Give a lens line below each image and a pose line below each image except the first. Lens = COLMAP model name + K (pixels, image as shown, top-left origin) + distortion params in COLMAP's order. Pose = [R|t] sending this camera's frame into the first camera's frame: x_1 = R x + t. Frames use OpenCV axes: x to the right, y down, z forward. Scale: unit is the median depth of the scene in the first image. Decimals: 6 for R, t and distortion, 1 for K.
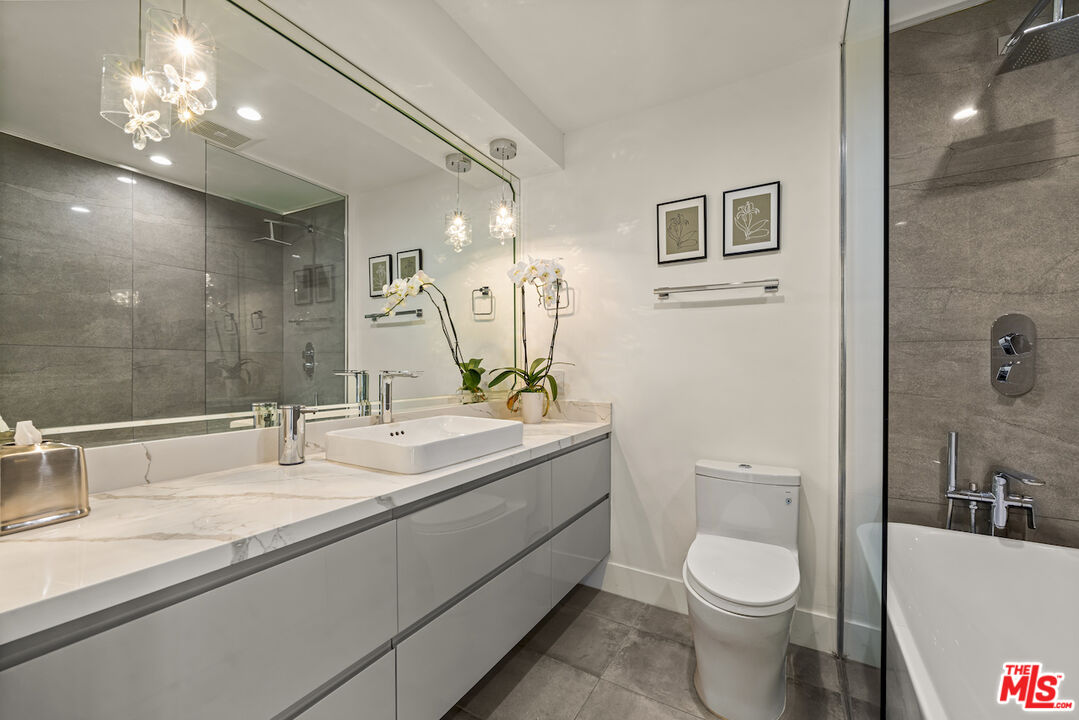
lens RADIAL K [[439.8, 0, 538.1], [0, 439.8, 365.6], [0, 0, 1]] dist [0.002349, -0.000600]
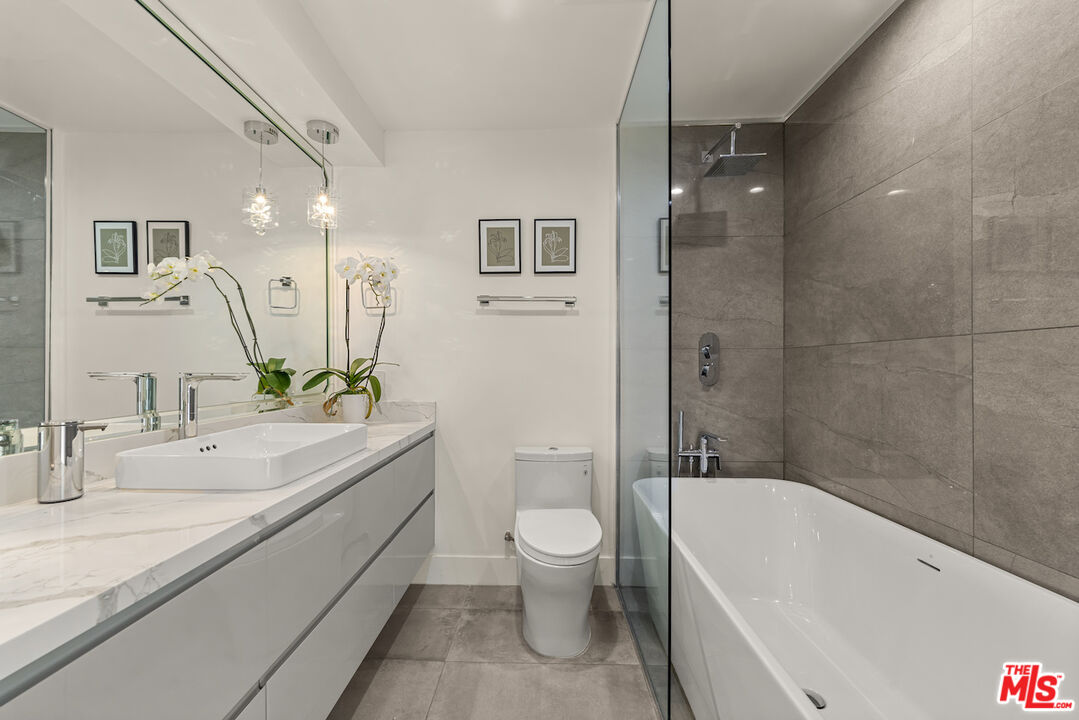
lens RADIAL K [[439.8, 0, 535.4], [0, 439.8, 362.9], [0, 0, 1]] dist [0.002349, -0.000600]
pose [[0.866535, 0.002585, 0.499109, -0.173163], [0.000203, 0.999985, -0.005533, -0.001613], [-0.499116, 0.004896, 0.866521, -0.024664]]
